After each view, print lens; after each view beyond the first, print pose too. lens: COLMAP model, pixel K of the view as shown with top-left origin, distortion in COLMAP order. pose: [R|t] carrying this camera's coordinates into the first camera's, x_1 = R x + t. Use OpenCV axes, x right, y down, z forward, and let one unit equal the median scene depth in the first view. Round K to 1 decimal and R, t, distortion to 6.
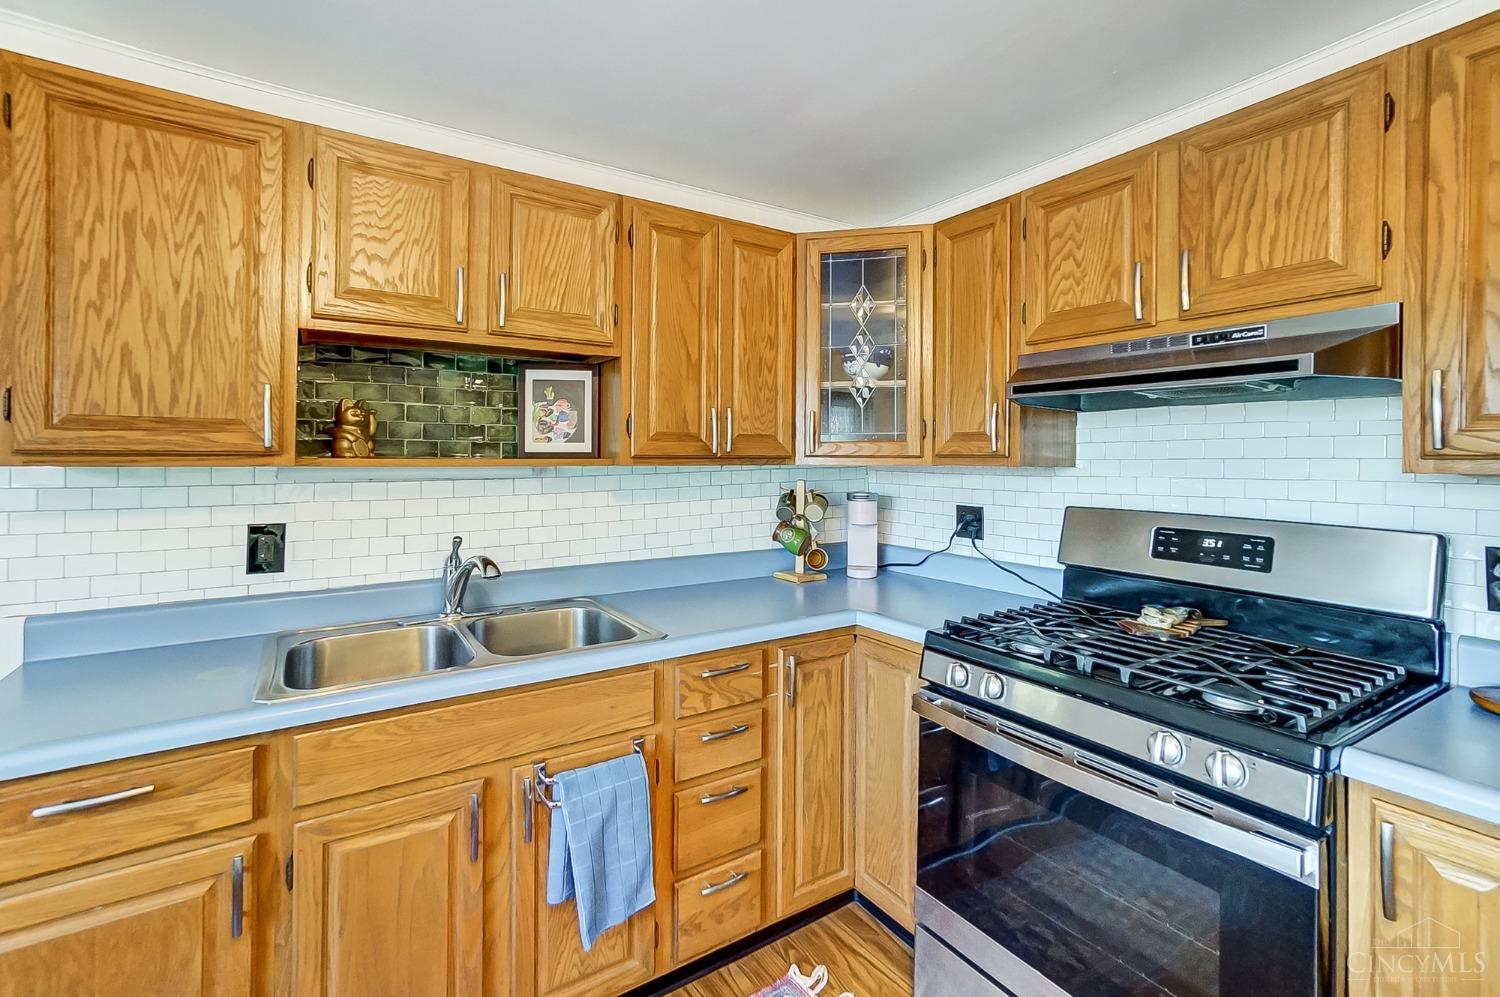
lens RADIAL K [[690.5, 0, 727.4], [0, 690.5, 450.6], [0, 0, 1]] dist [0.011099, 0.001312]
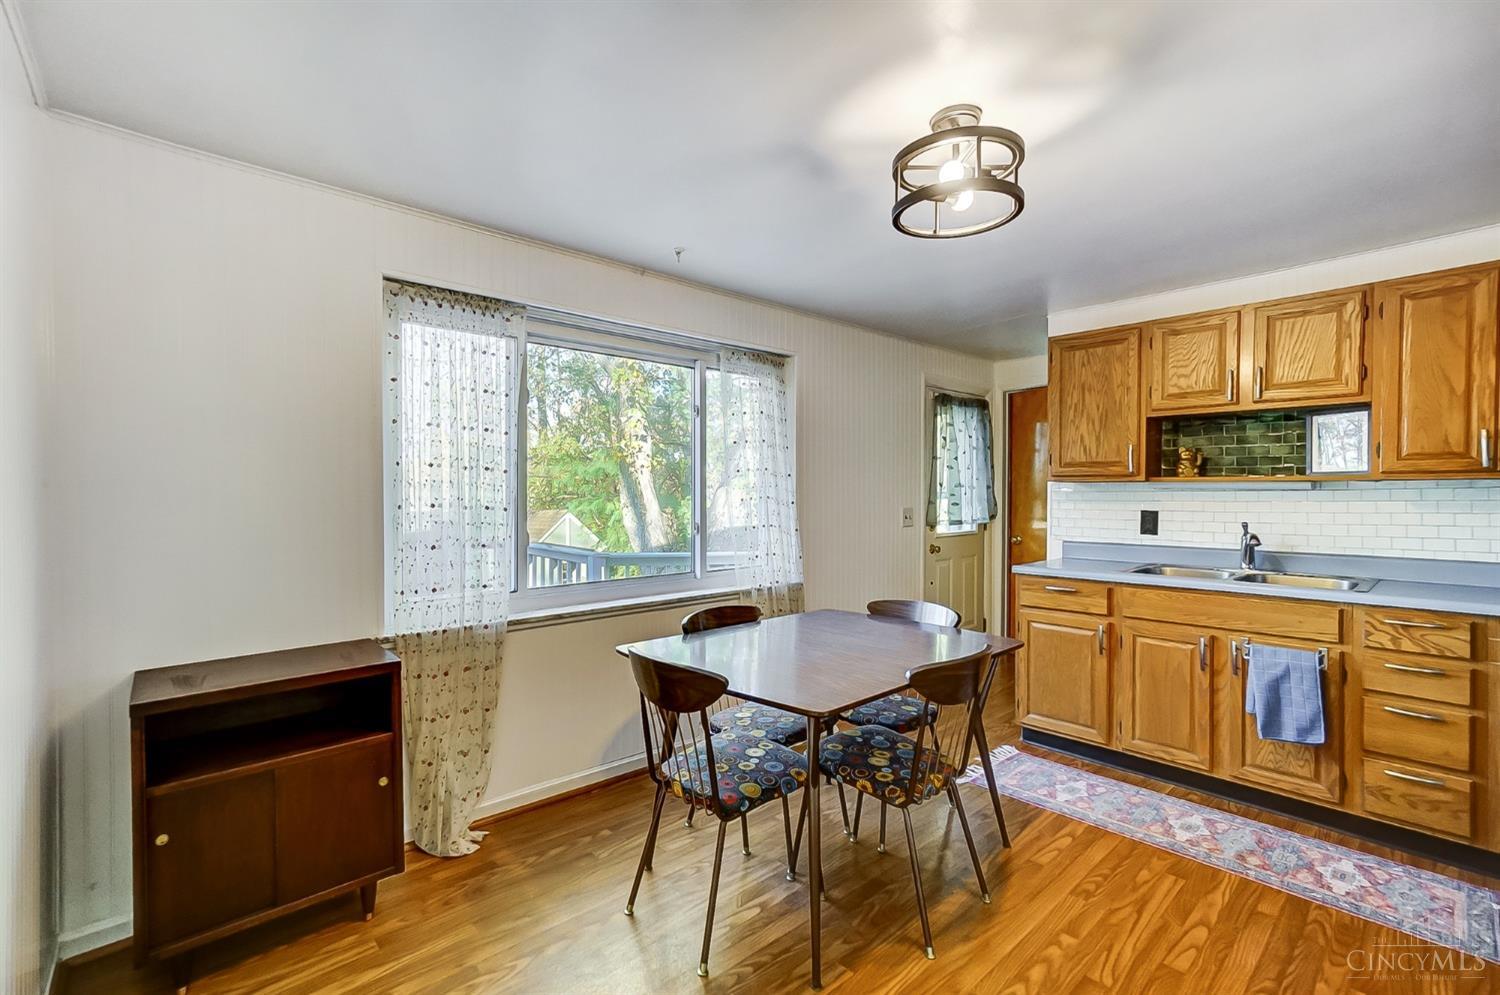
lens RADIAL K [[690.5, 0, 746.3], [0, 690.5, 499.1], [0, 0, 1]] dist [0.011099, 0.001312]
pose [[0.207656, -0.000129, -0.978202, 1.136667], [0.002093, 0.999998, 0.000312, 0.070312], [0.978200, -0.002112, 0.207655, -0.615699]]
